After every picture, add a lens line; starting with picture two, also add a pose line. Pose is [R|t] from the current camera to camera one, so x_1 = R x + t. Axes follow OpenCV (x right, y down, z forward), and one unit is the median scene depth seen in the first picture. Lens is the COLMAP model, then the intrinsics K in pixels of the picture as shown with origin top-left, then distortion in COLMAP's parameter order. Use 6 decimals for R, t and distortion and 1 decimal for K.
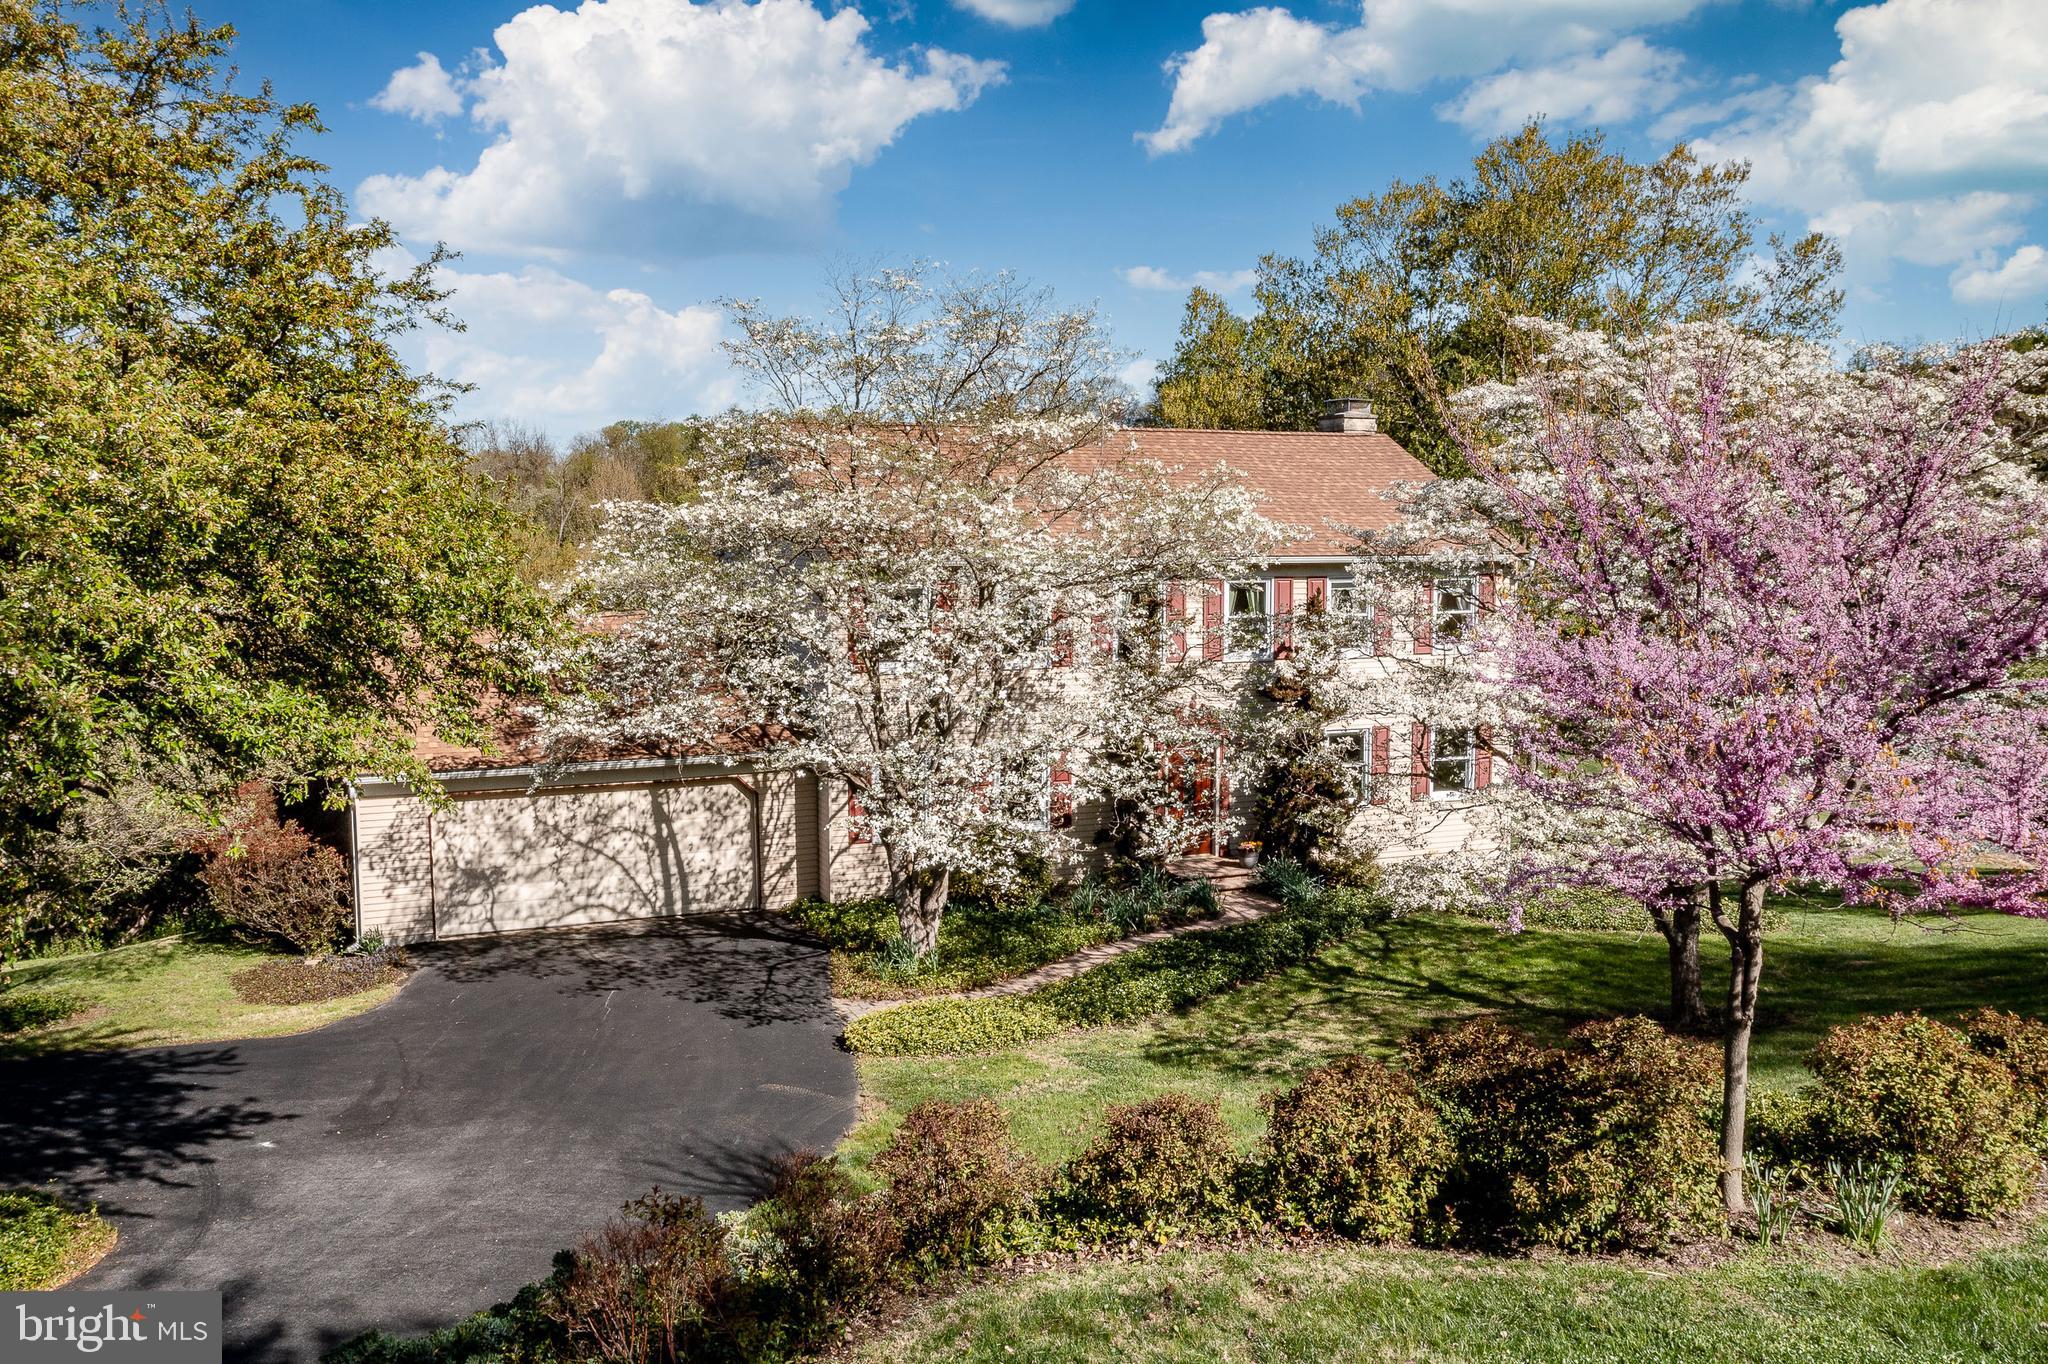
lens RADIAL K [[1643.2, 0, 1010.0], [0, 1643.2, 679.7], [0, 0, 1]] dist [0.000681, 0.037695]
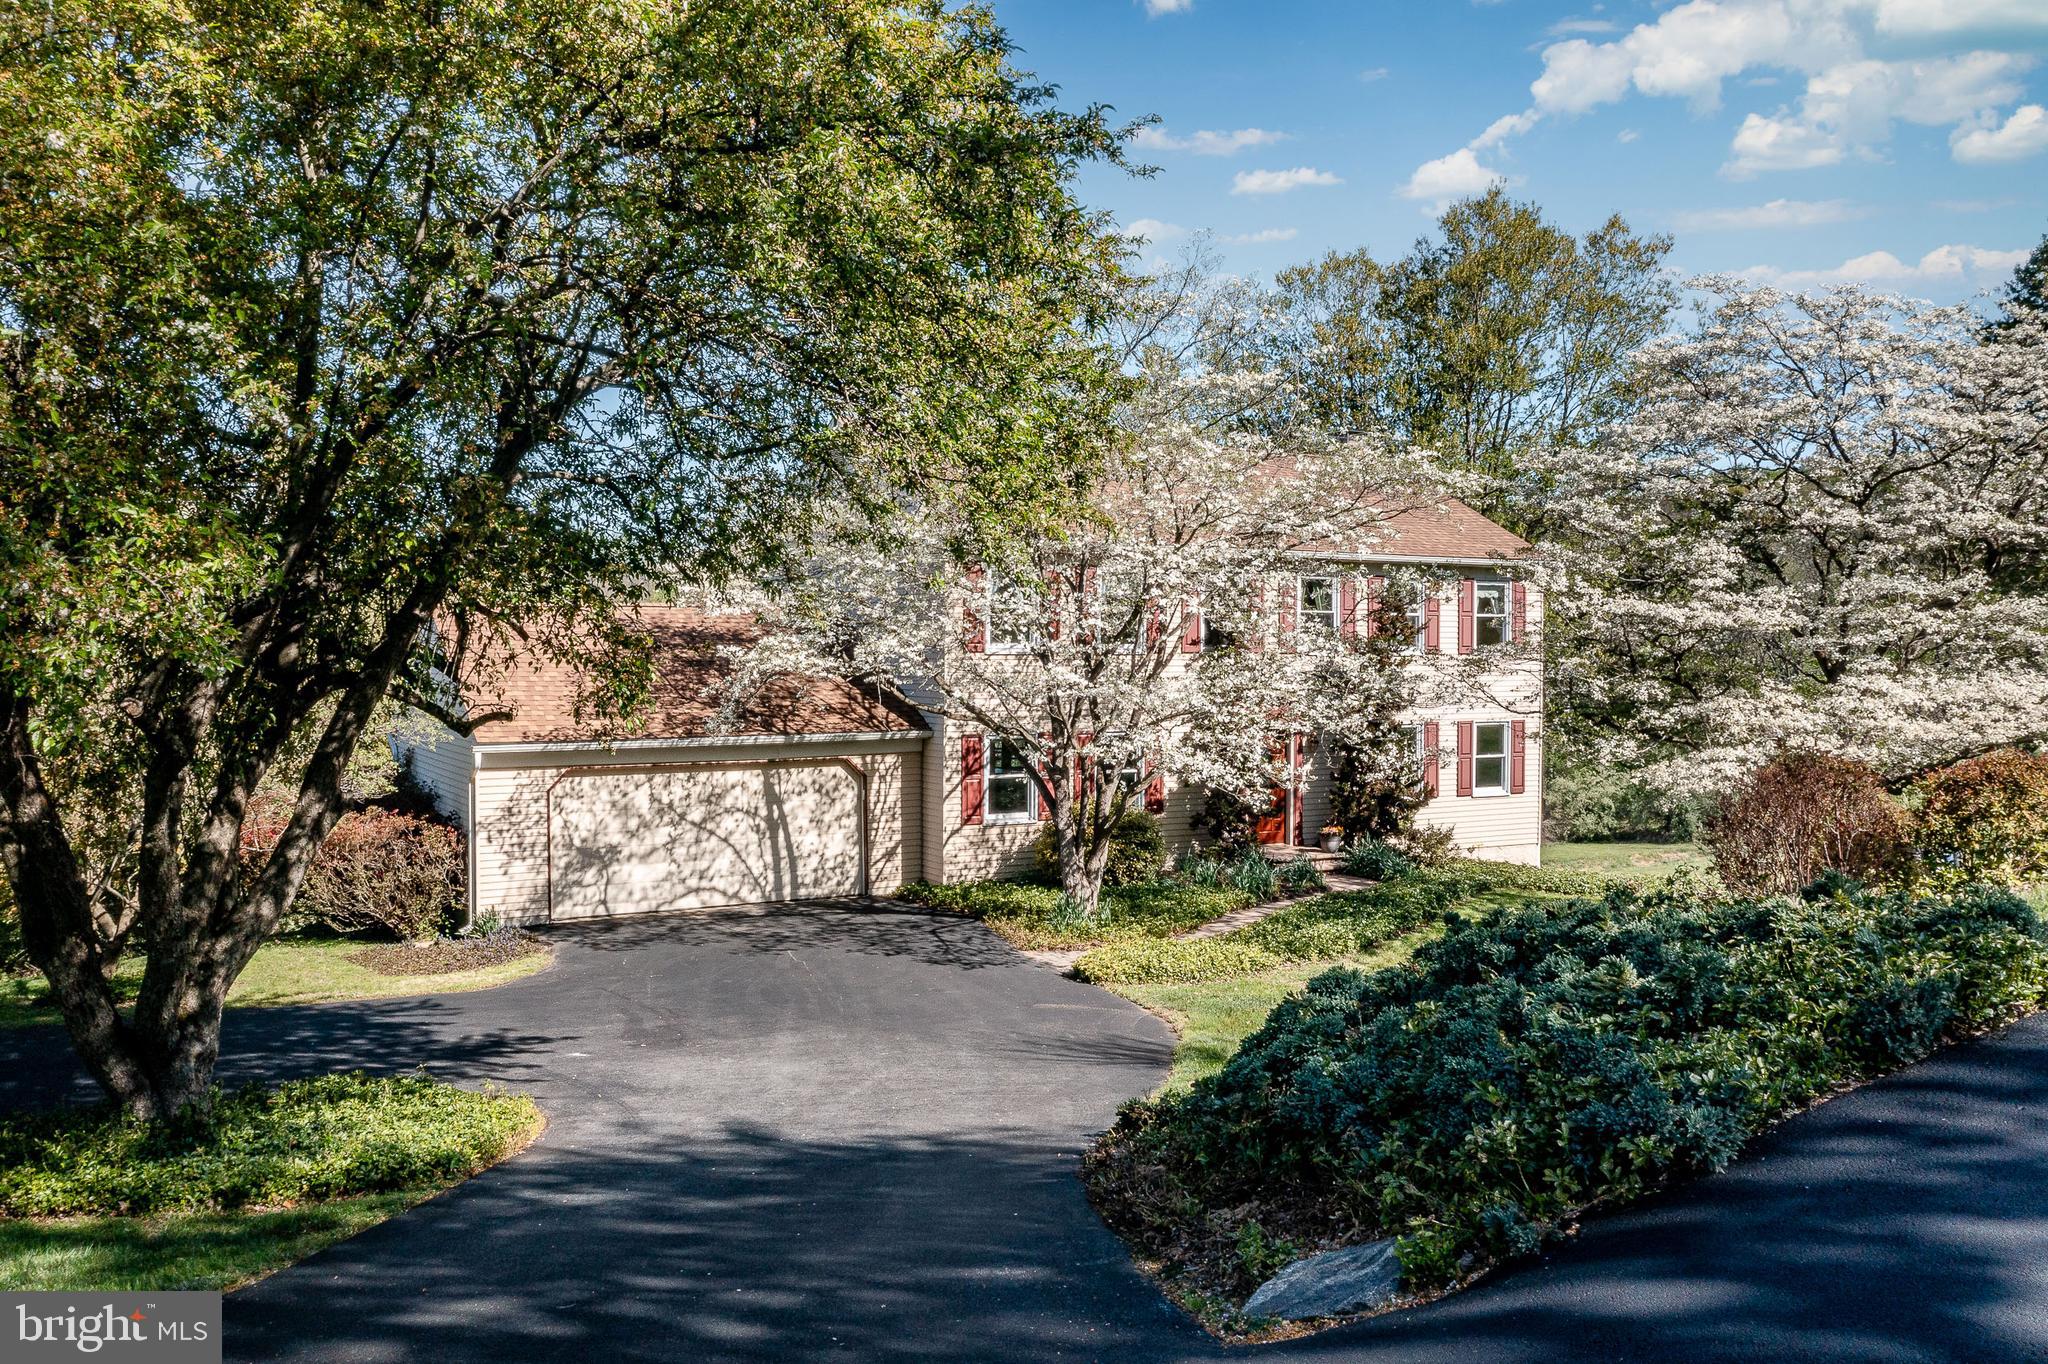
lens RADIAL K [[1643.2, 0, 1010.0], [0, 1643.2, 679.7], [0, 0, 1]] dist [0.000681, 0.037695]
pose [[0.988746, 0.004449, 0.149537, -0.220896], [0.007116, 0.997028, -0.076712, 0.090170], [-0.149434, 0.076913, 0.985776, 0.012479]]
